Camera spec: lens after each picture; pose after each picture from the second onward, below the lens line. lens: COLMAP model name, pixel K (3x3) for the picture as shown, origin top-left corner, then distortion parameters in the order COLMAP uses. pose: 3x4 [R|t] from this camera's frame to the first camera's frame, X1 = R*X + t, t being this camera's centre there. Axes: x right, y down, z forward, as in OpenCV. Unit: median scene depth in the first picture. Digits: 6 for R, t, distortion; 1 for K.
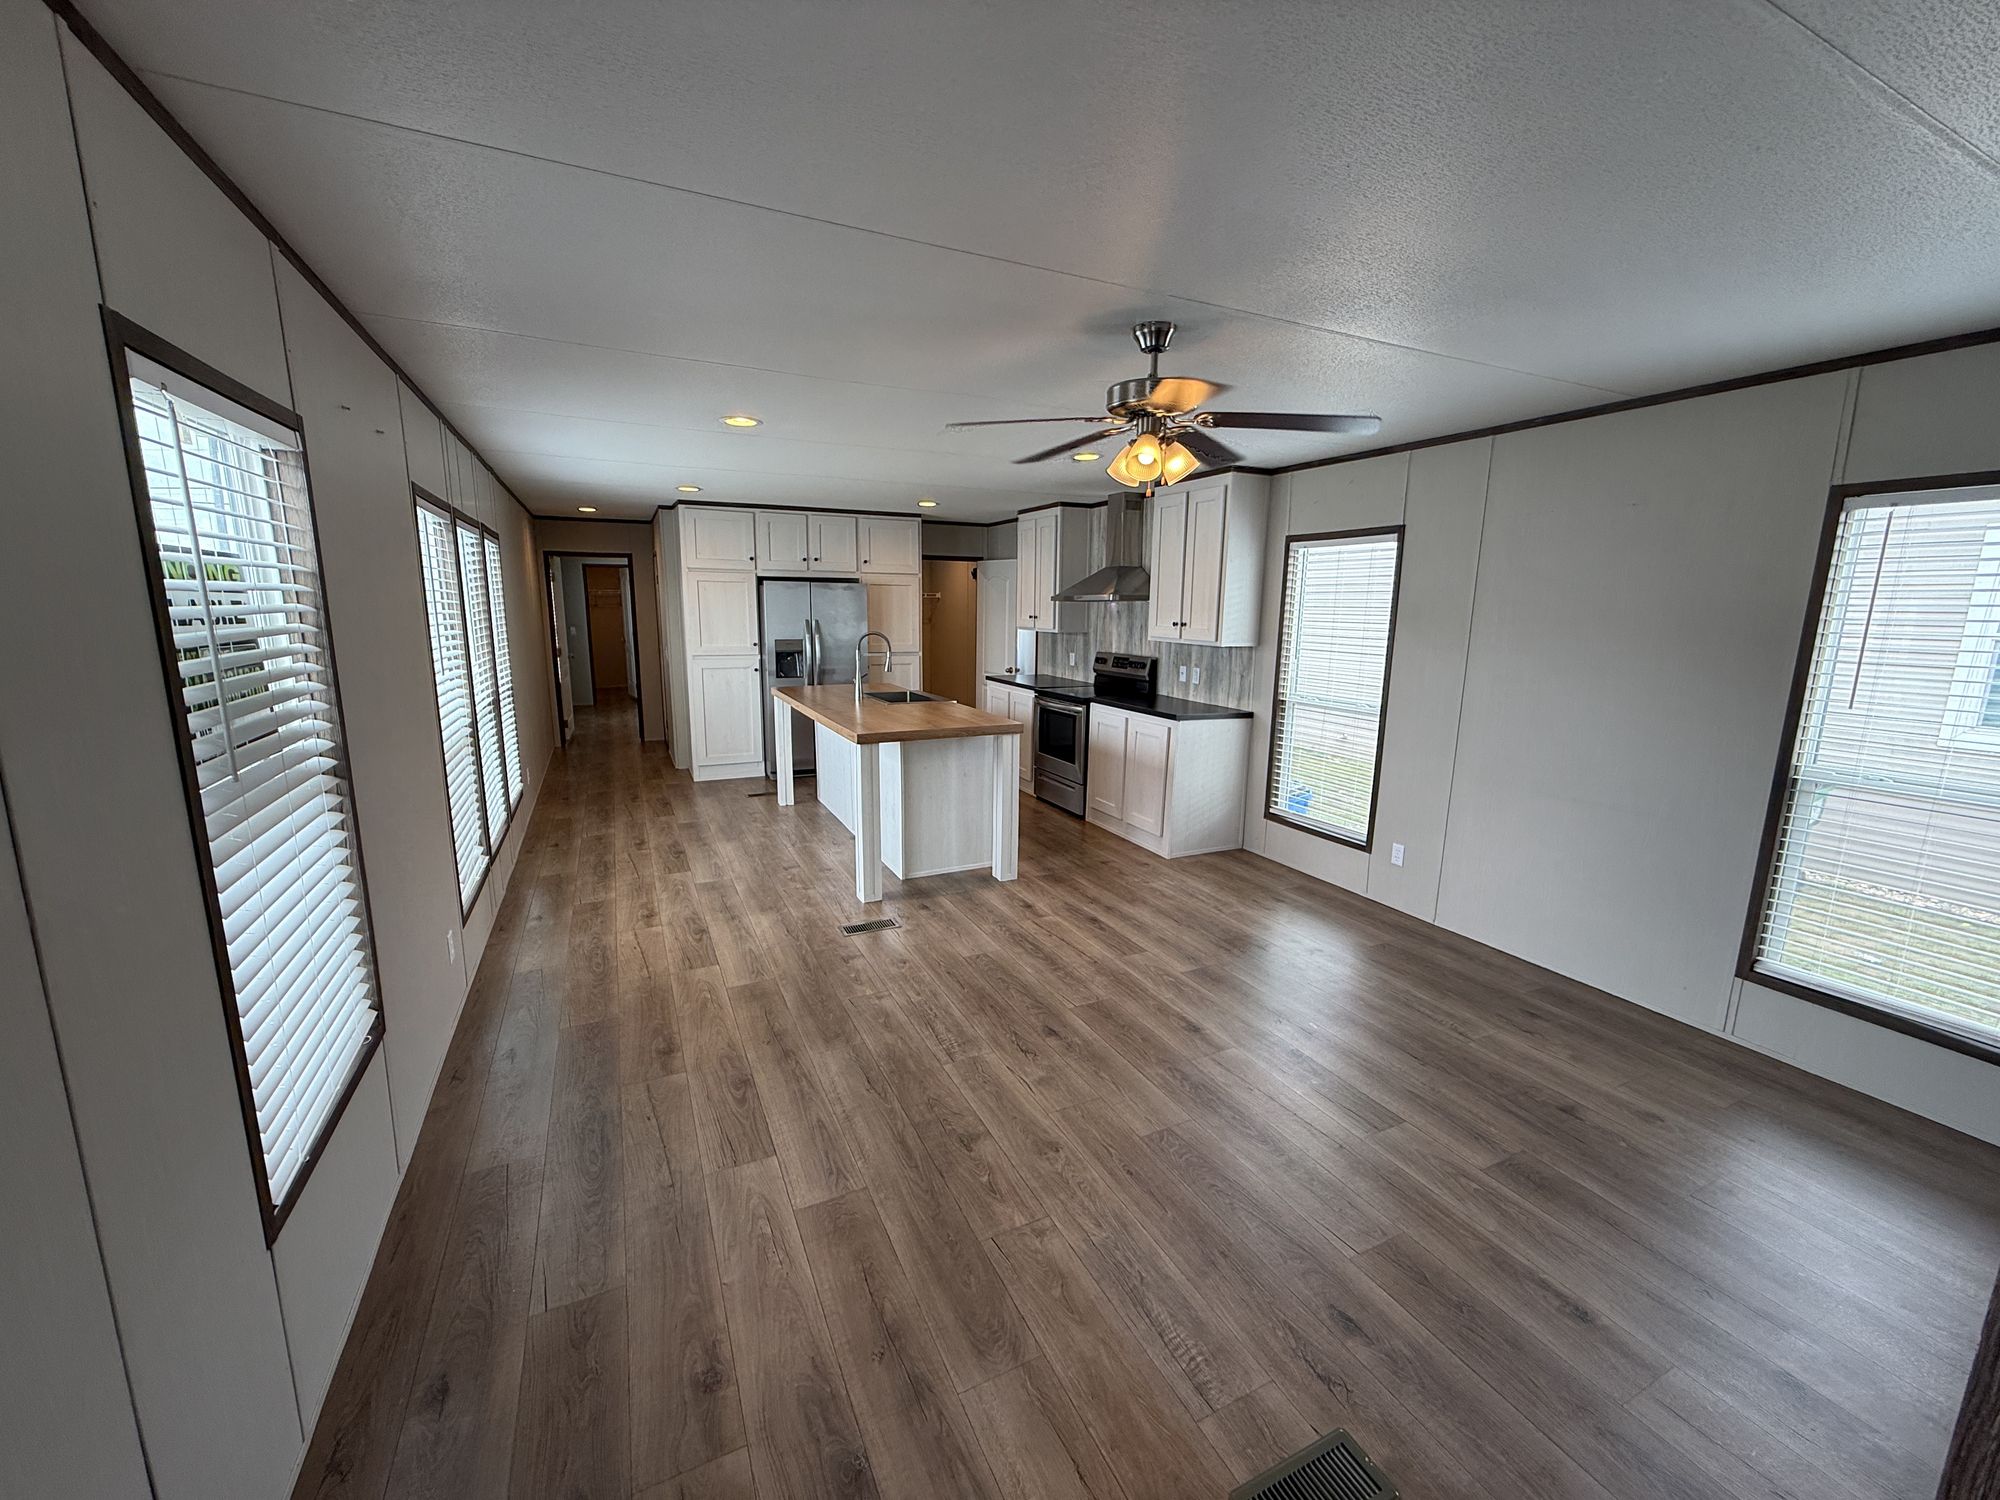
lens RADIAL K [[797.2, 0, 1000.9], [0, 797.2, 752.3], [0, 0, 1]] dist [-0.001043, 0.000568]
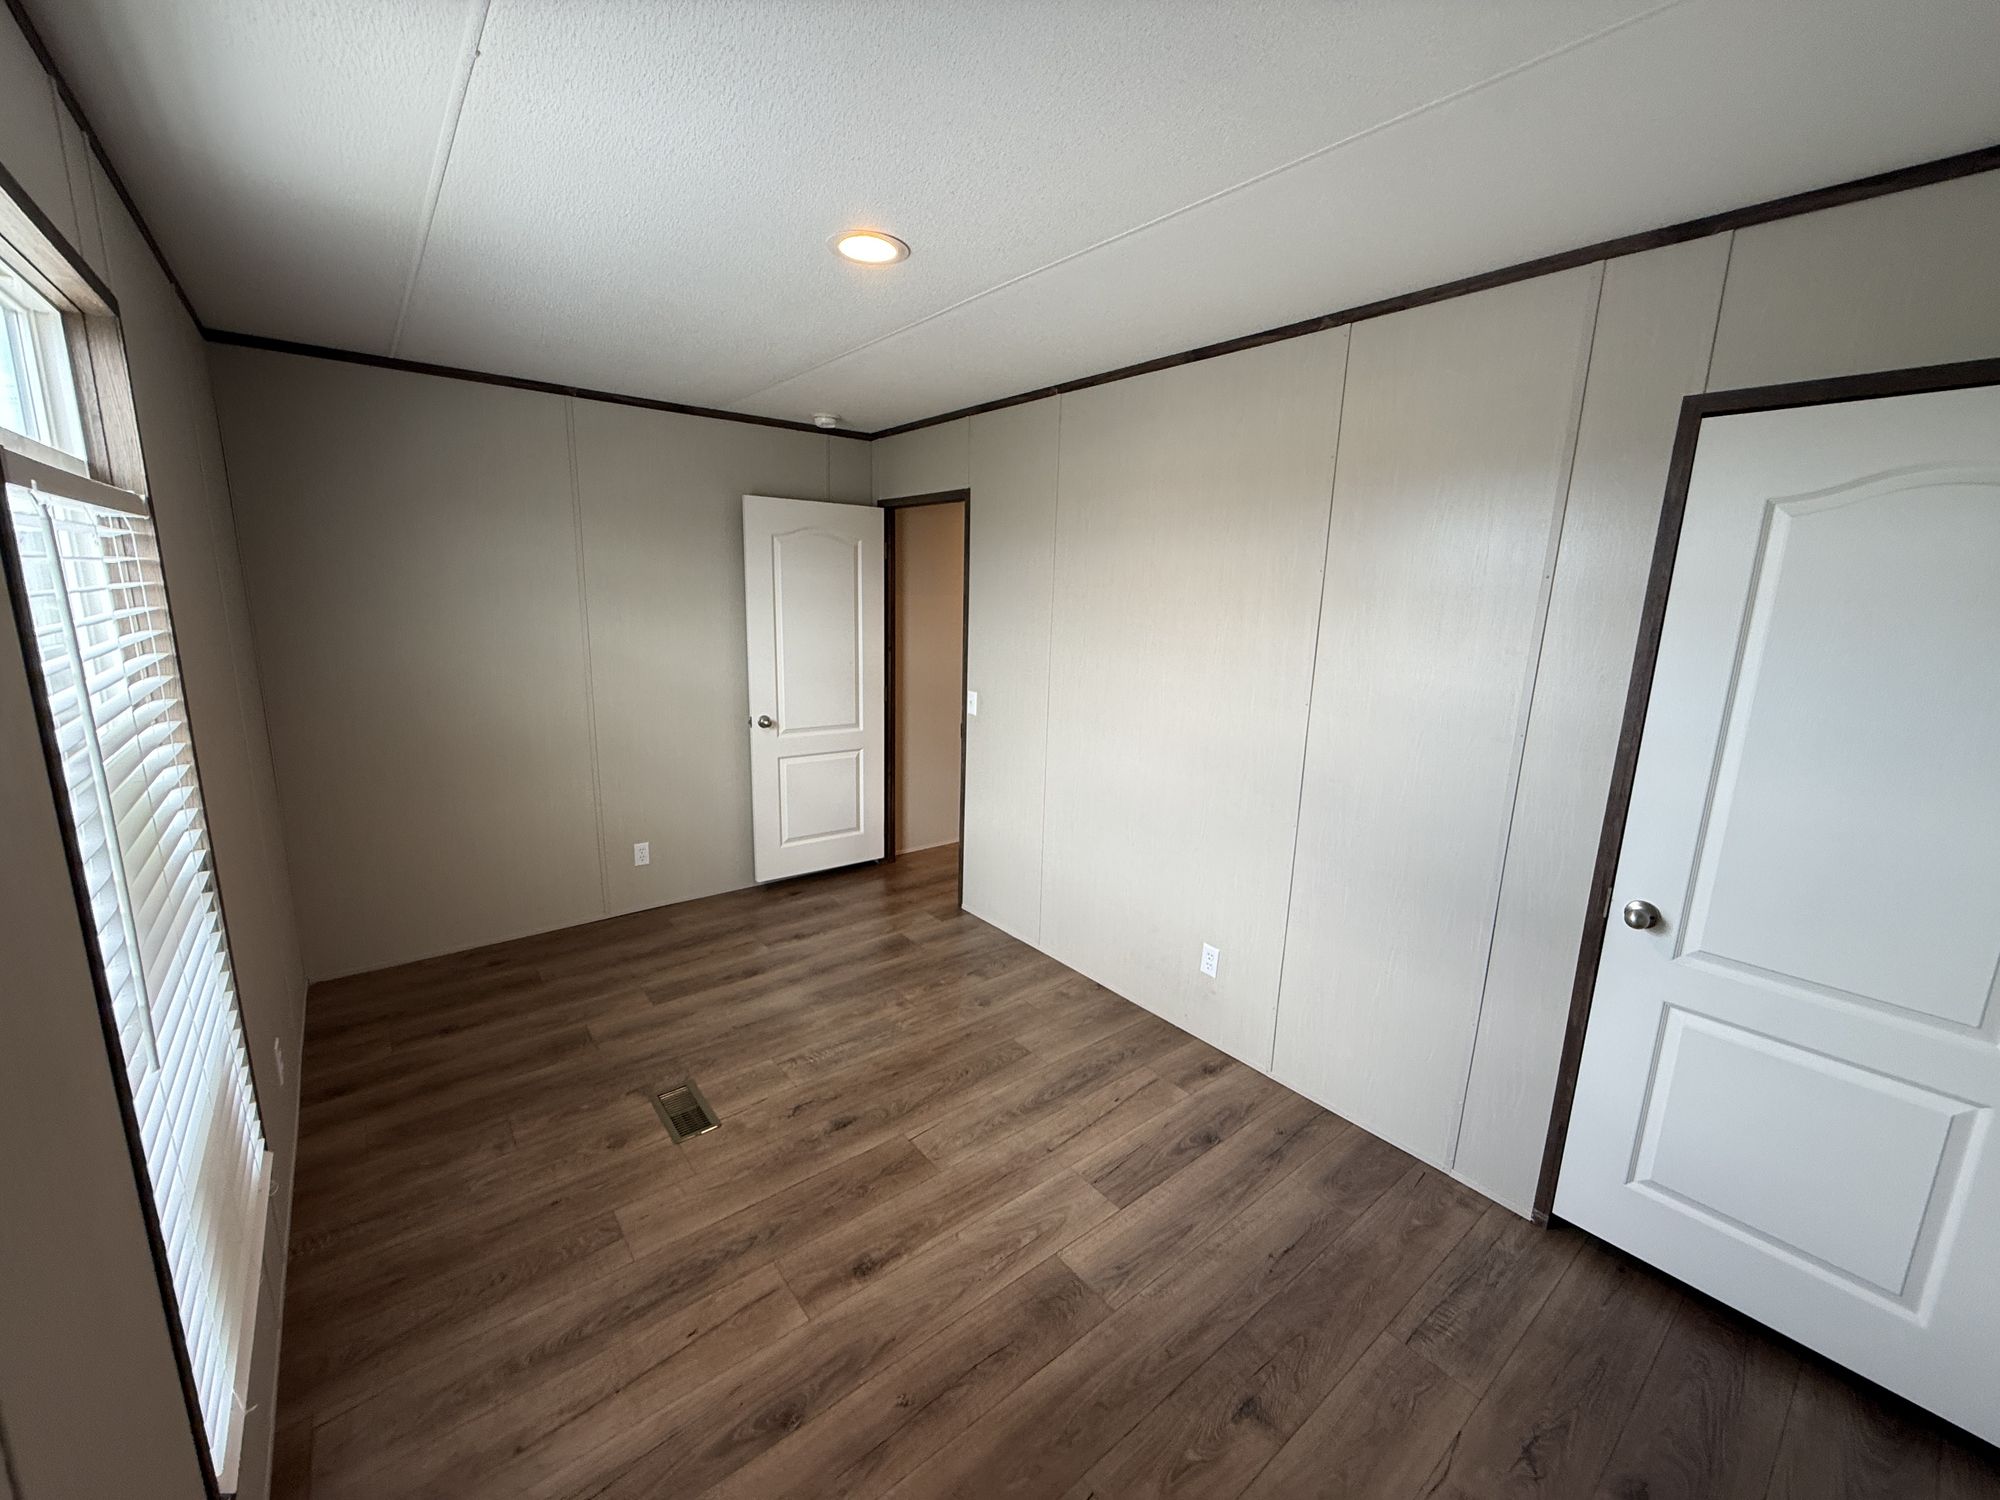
lens RADIAL K [[797.2, 0, 1000.4], [0, 797.2, 749.5], [0, 0, 1]] dist [-0.001043, 0.000568]
pose [[0.224938, 0.194194, -0.954825, 0.364458], [-0.200047, 0.968267, 0.149800, -0.151986], [0.953616, 0.157314, 0.256648, 0.771956]]
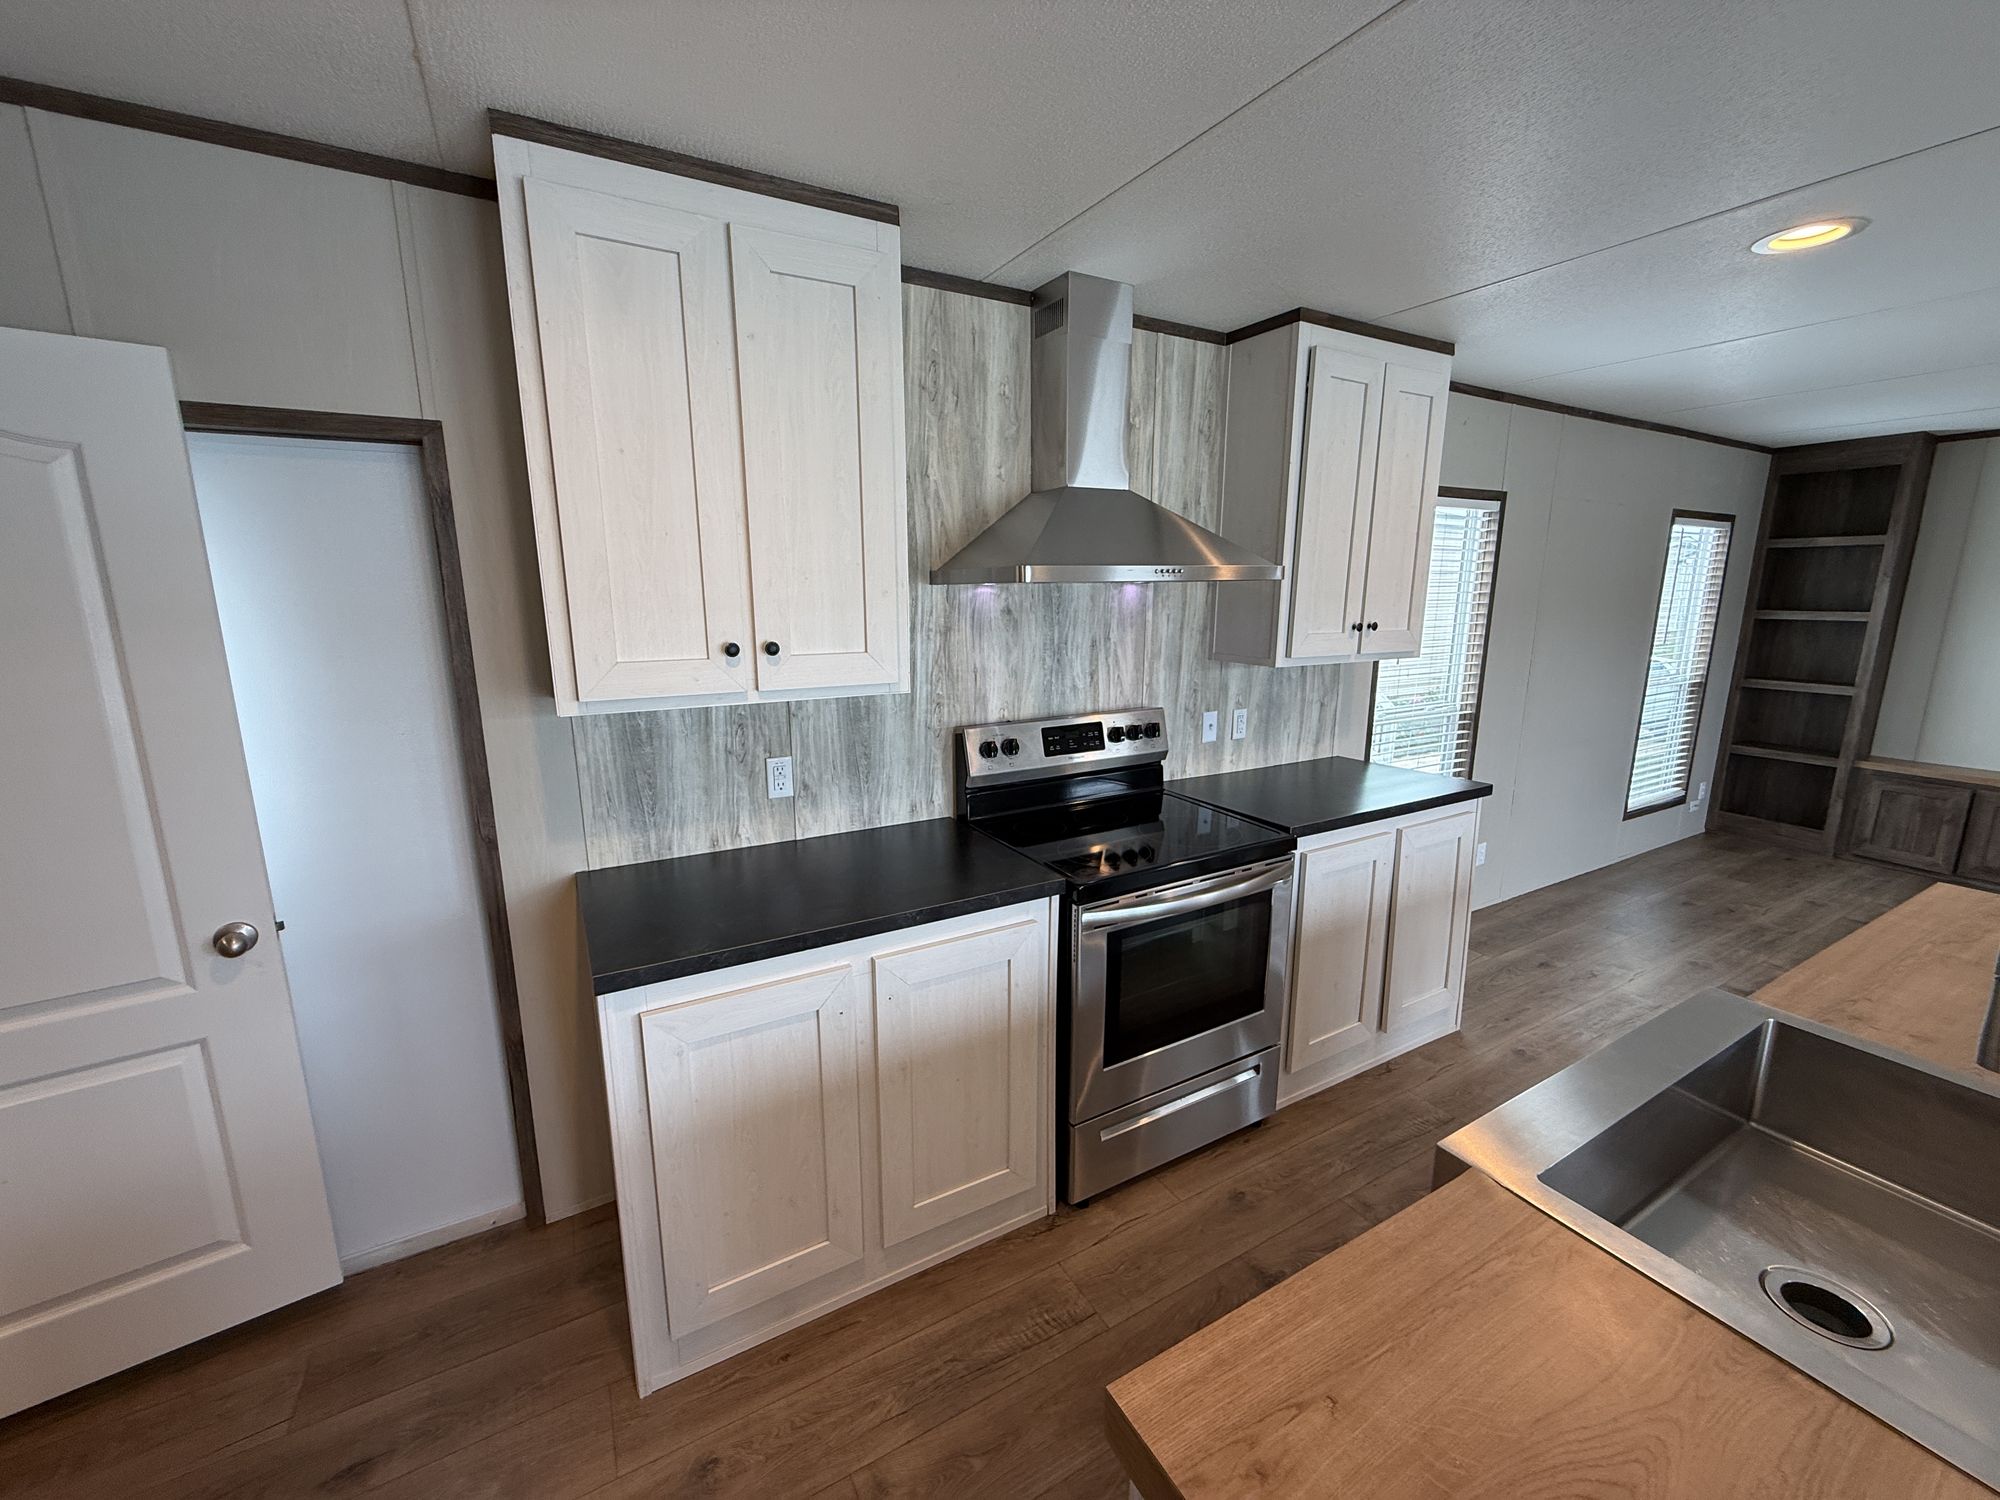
lens RADIAL K [[797.2, 0, 997.2], [0, 797.2, 748.1], [0, 0, 1]] dist [-0.001043, 0.000568]
pose [[-0.065301, -0.211327, 0.975232, -0.294627], [0.184206, 0.957968, 0.219920, -0.254714], [-0.980716, 0.194005, -0.023629, 1.321207]]
